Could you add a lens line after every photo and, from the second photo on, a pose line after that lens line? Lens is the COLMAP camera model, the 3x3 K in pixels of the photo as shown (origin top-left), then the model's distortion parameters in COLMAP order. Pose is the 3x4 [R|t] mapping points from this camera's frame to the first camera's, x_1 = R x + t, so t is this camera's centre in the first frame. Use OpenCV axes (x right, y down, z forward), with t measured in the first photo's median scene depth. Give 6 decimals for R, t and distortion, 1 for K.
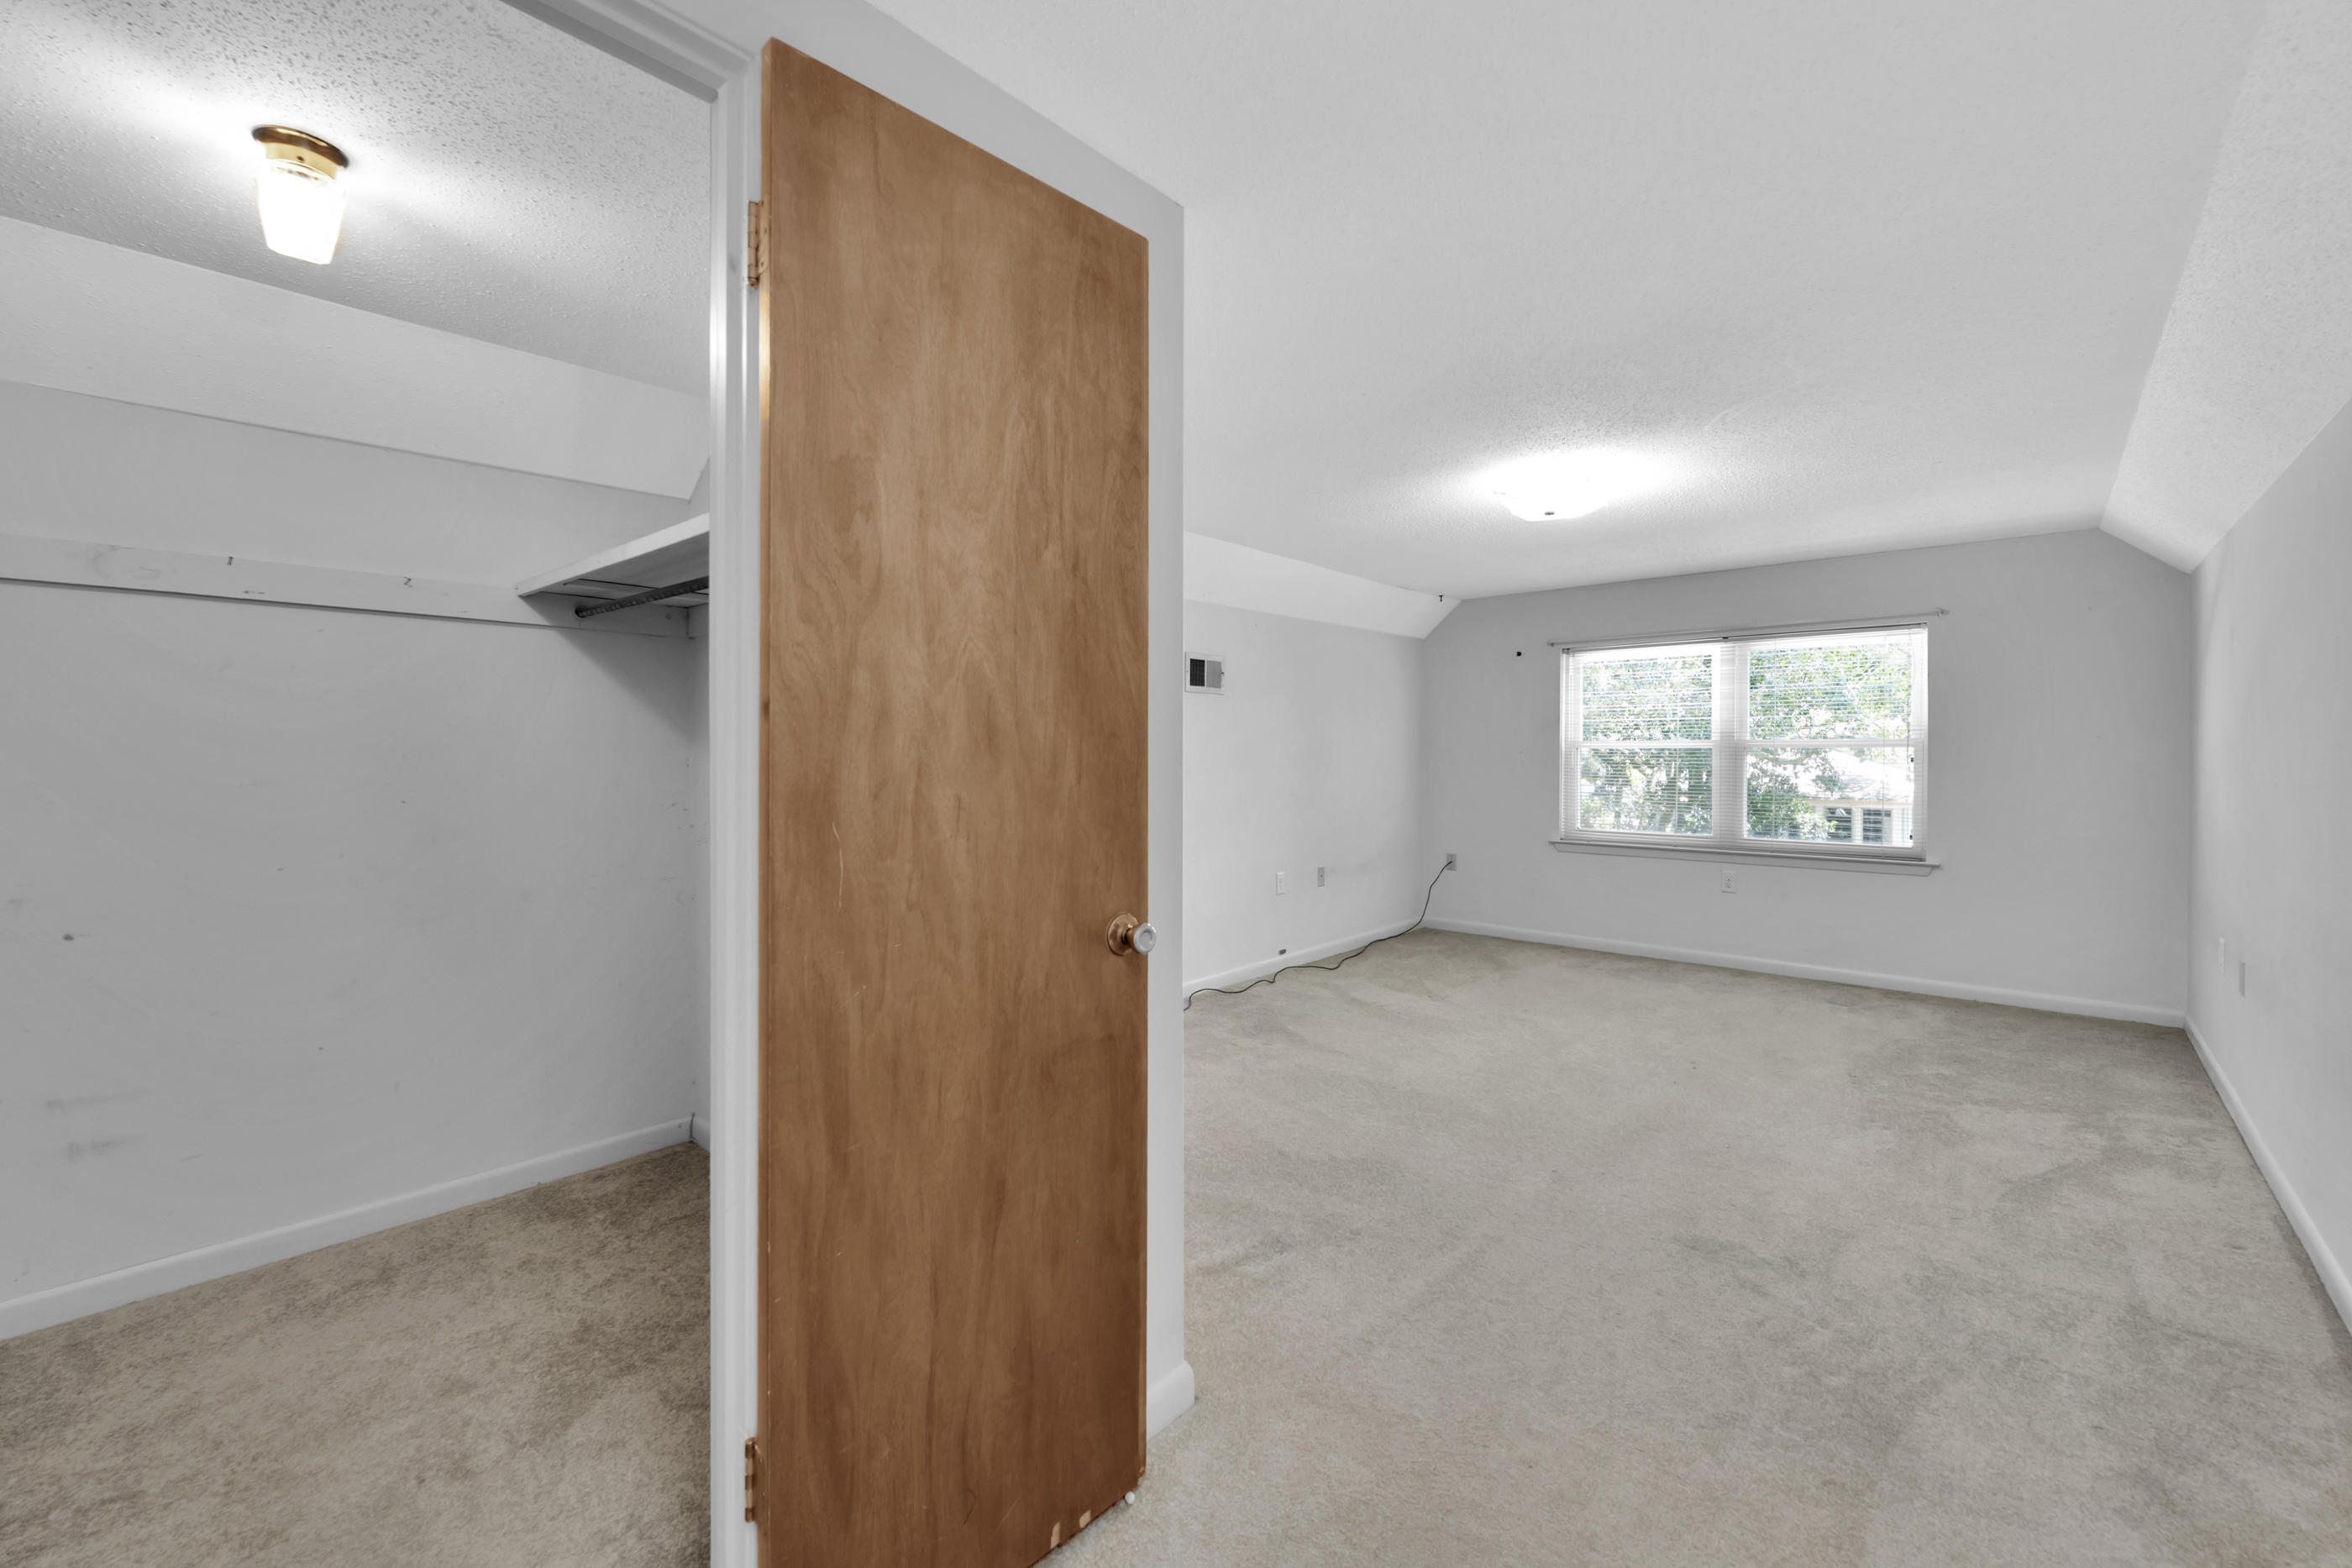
lens RADIAL K [[962.3, 0, 1174.5], [0, 962.3, 755.3], [0, 0, 1]] dist [-0.010324, -0.000085]
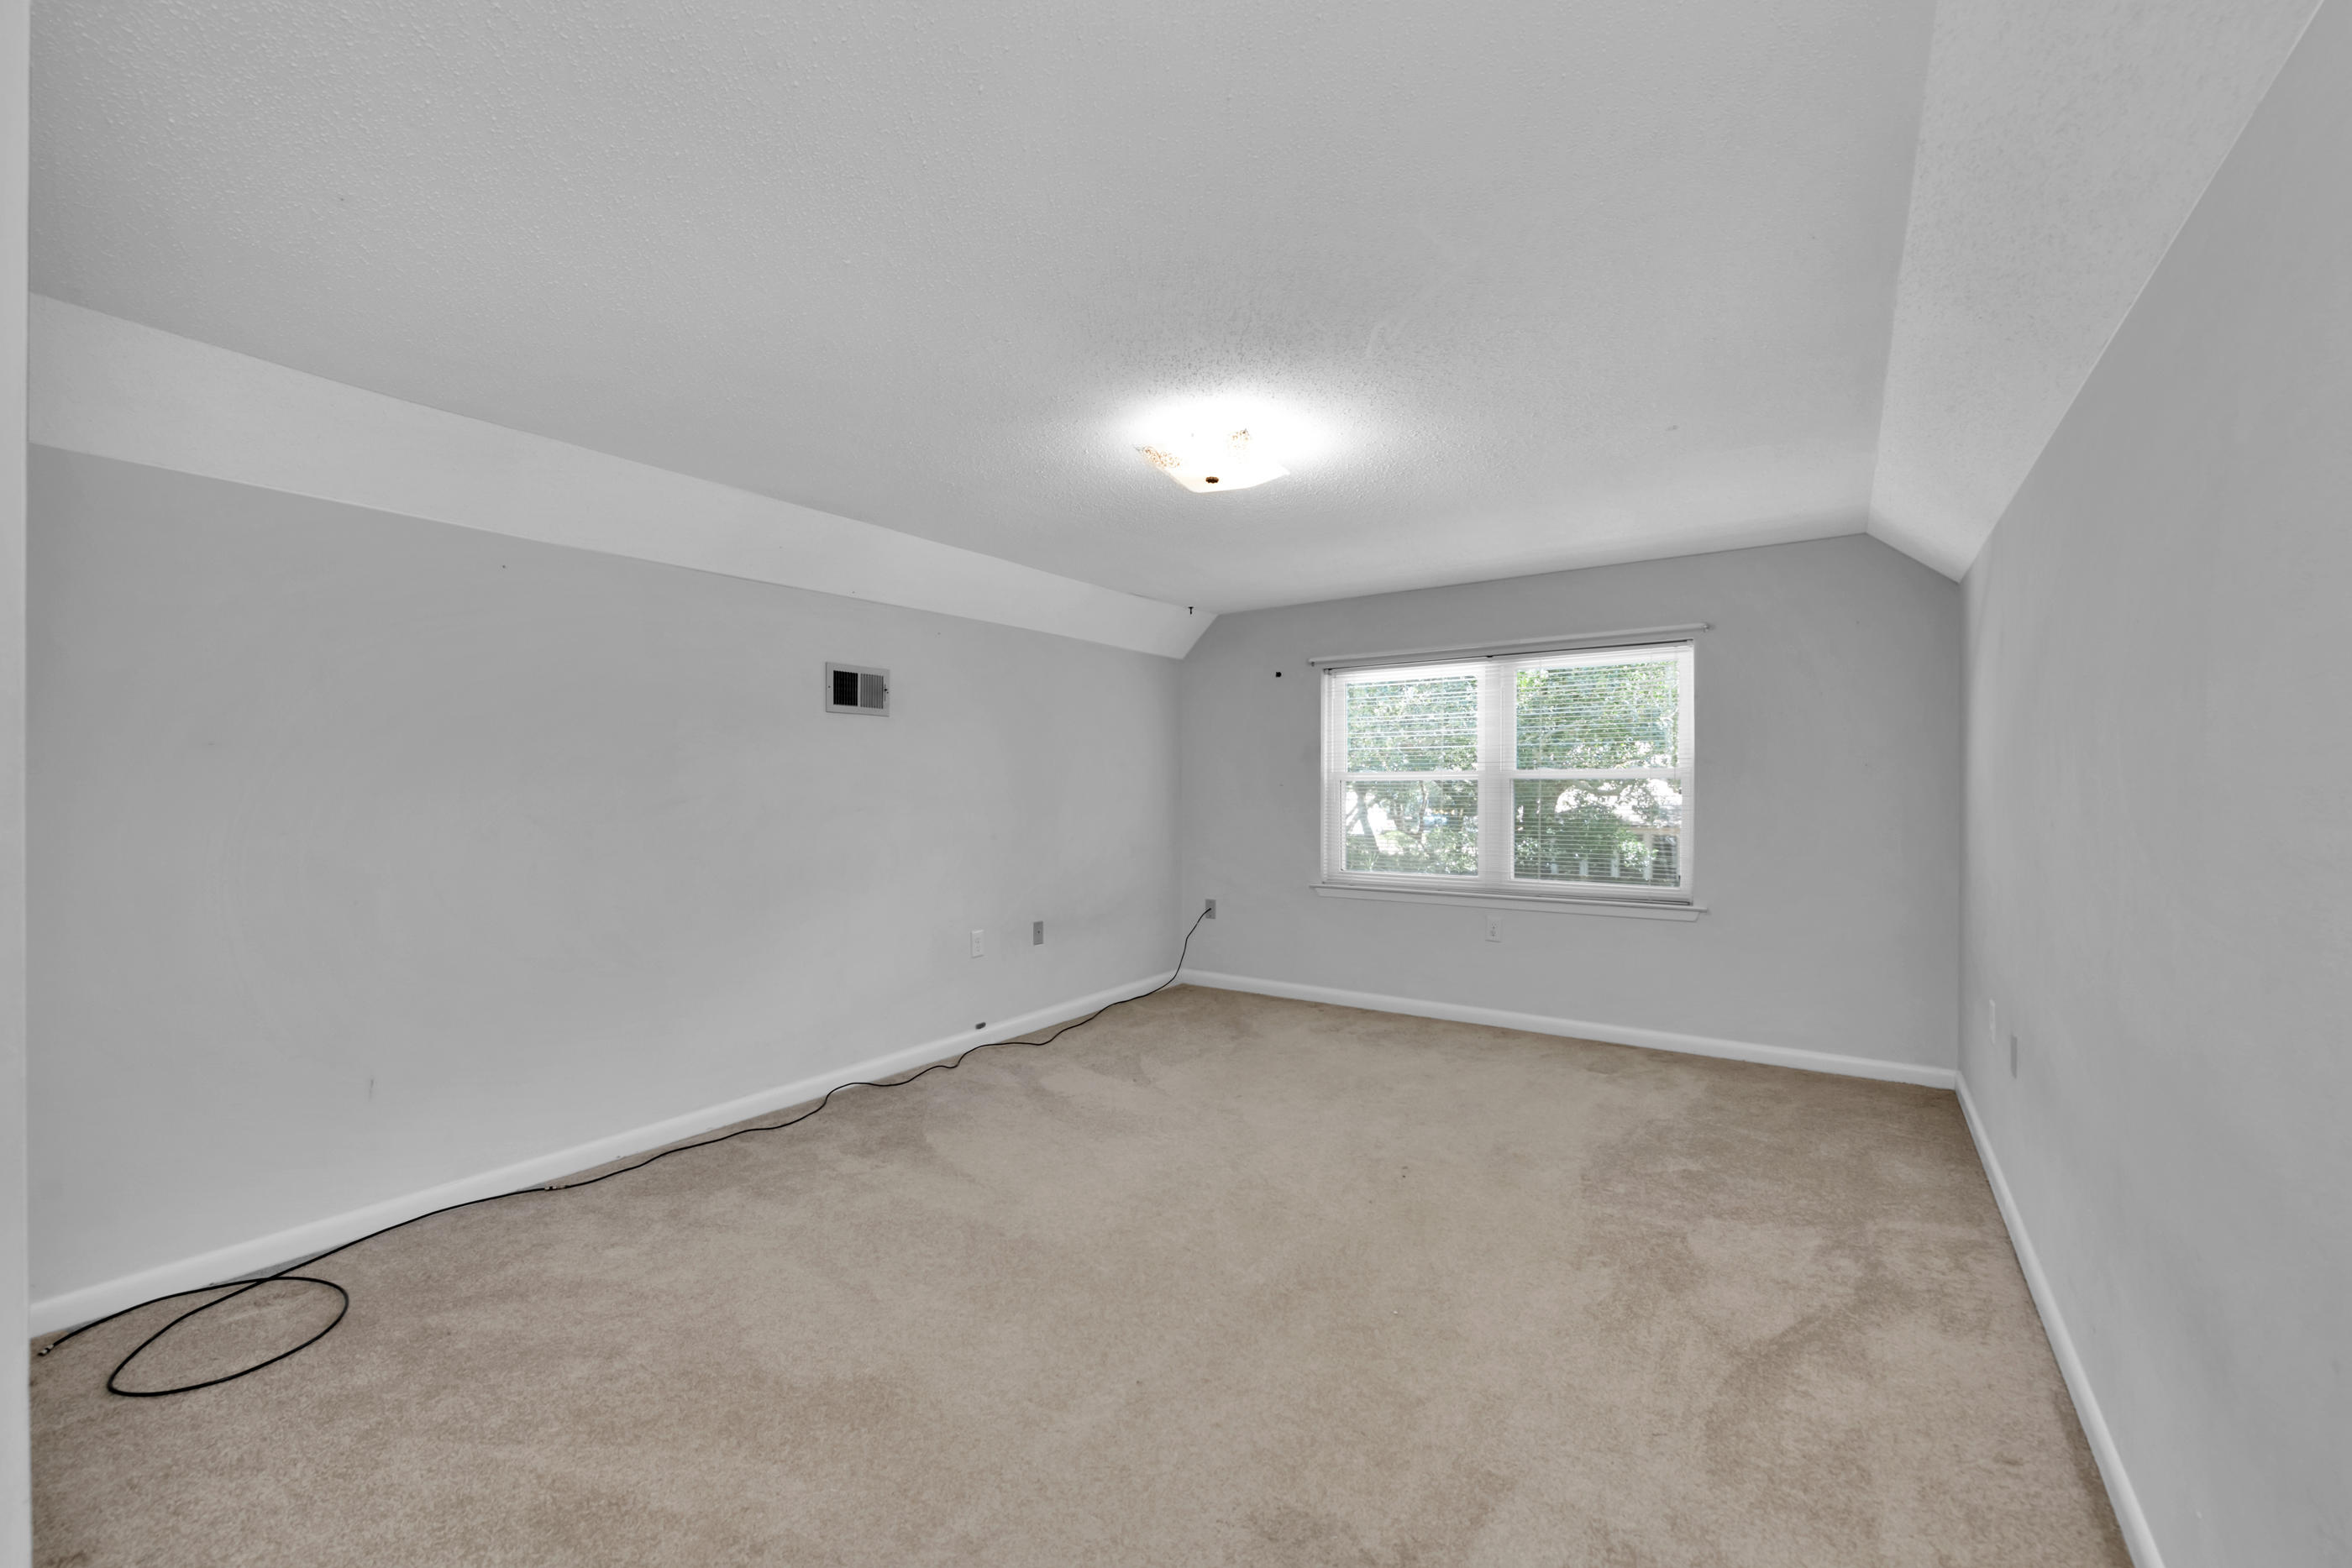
lens RADIAL K [[948.6, 0, 1176.4], [0, 948.6, 788.6], [0, 0, 1]] dist [0.001646, -0.003698]
pose [[0.992531, -0.005074, 0.121884, 0.235666], [0.005017, 0.999987, 0.000777, -0.001780], [-0.121886, -0.000159, 0.992544, 0.210754]]
